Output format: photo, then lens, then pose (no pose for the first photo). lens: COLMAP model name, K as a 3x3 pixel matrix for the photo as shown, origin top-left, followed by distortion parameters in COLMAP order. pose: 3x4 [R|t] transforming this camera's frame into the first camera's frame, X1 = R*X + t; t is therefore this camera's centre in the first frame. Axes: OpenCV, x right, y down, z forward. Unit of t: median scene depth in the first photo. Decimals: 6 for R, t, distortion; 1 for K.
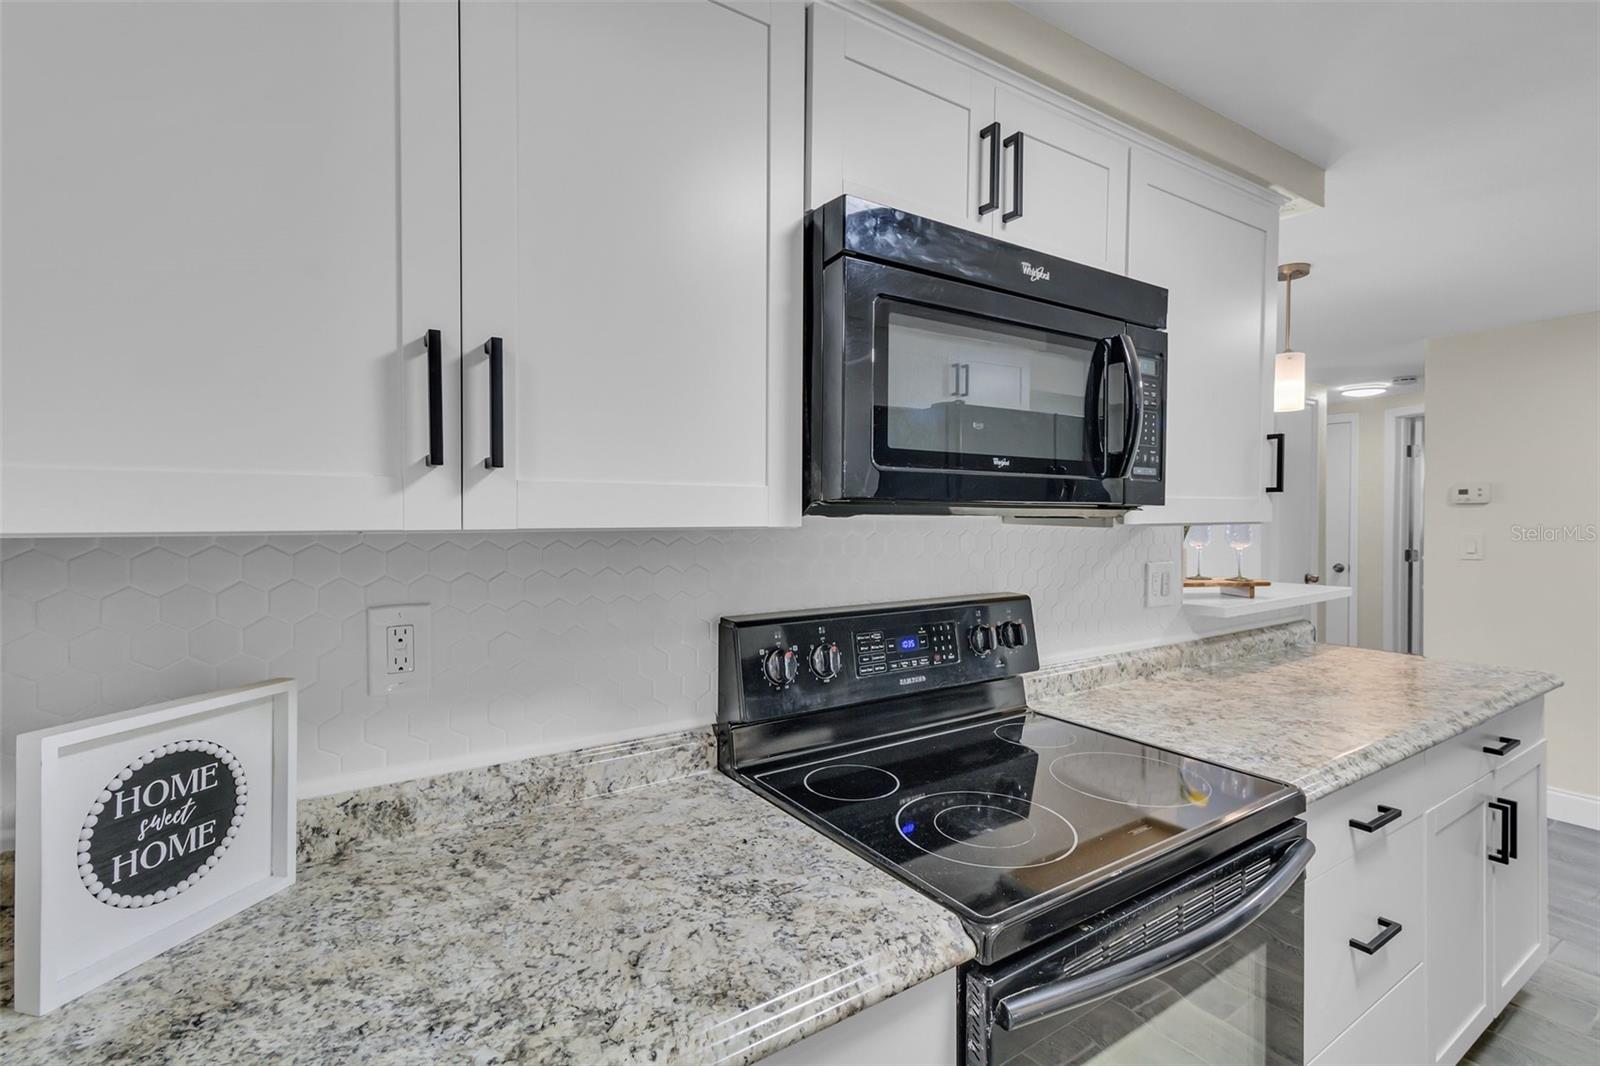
lens RADIAL K [[745.1, 0, 802.3], [0, 745.1, 527.3], [0, 0, 1]] dist [0.008187, -0.001066]
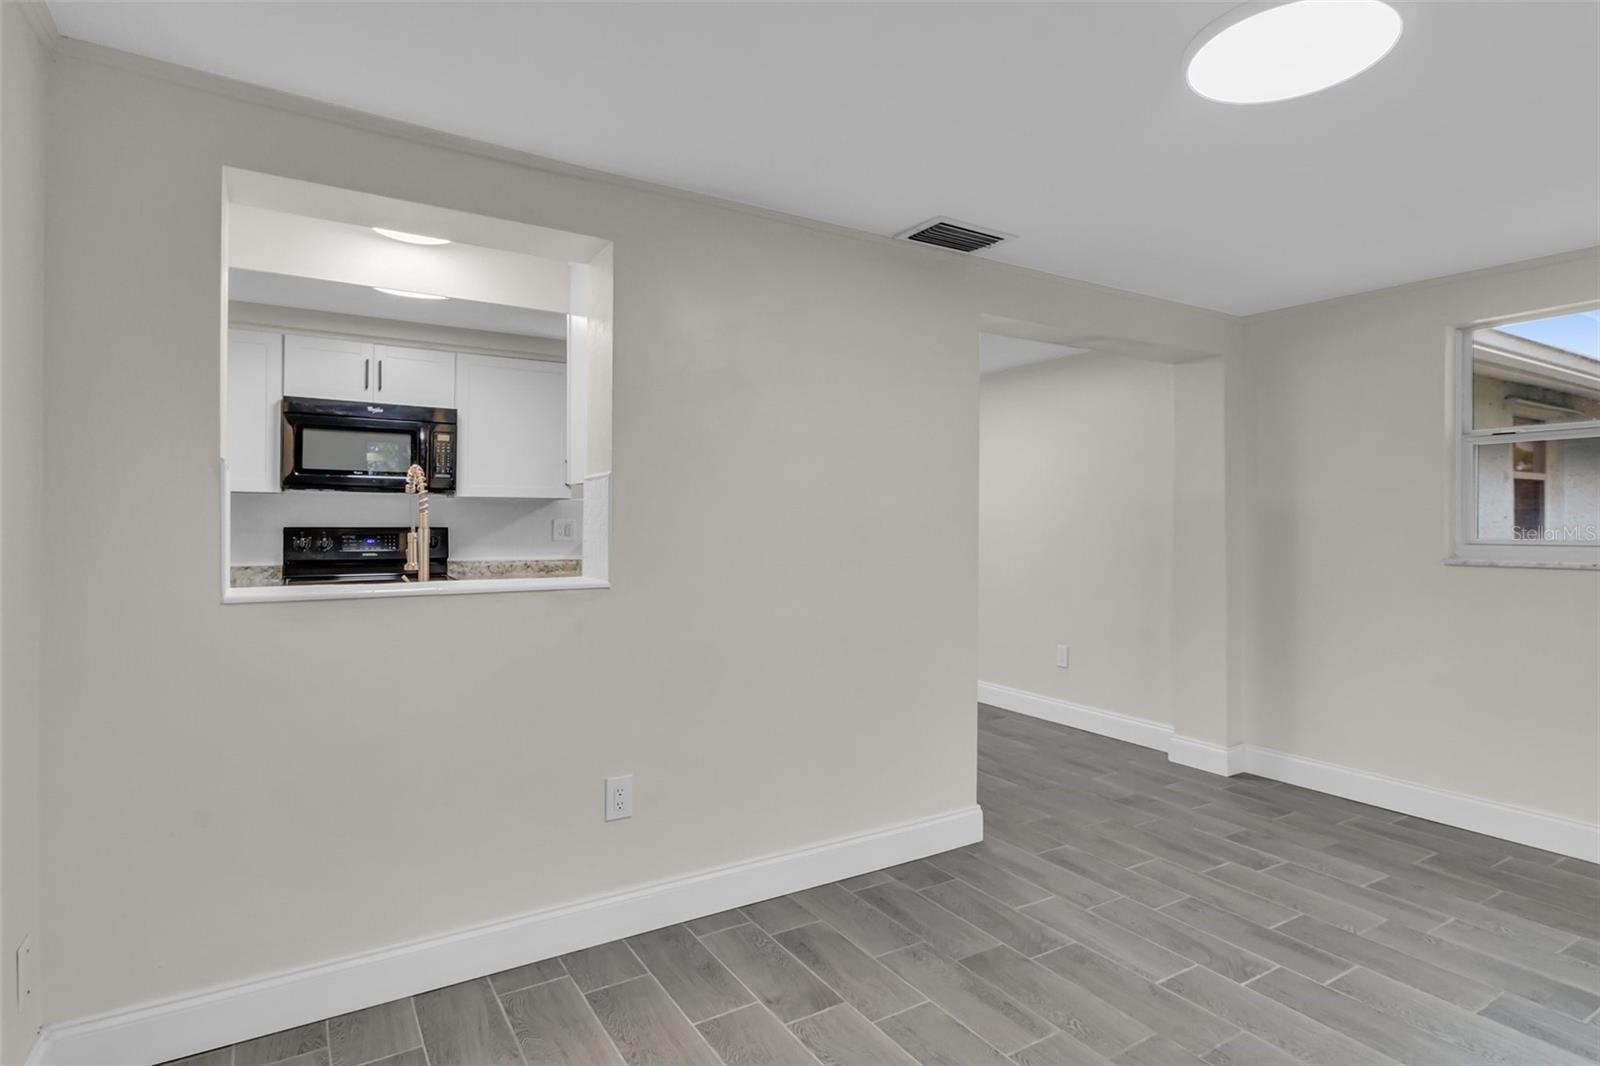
lens RADIAL K [[837.7, 0, 801.0], [0, 837.7, 528.2], [0, 0, 1]] dist [0.005265, -0.000075]
pose [[0.999285, 0.007075, -0.037154, 1.941310], [-0.007436, 0.999926, -0.009599, 0.139377], [0.037083, 0.009868, 0.999263, -2.084648]]
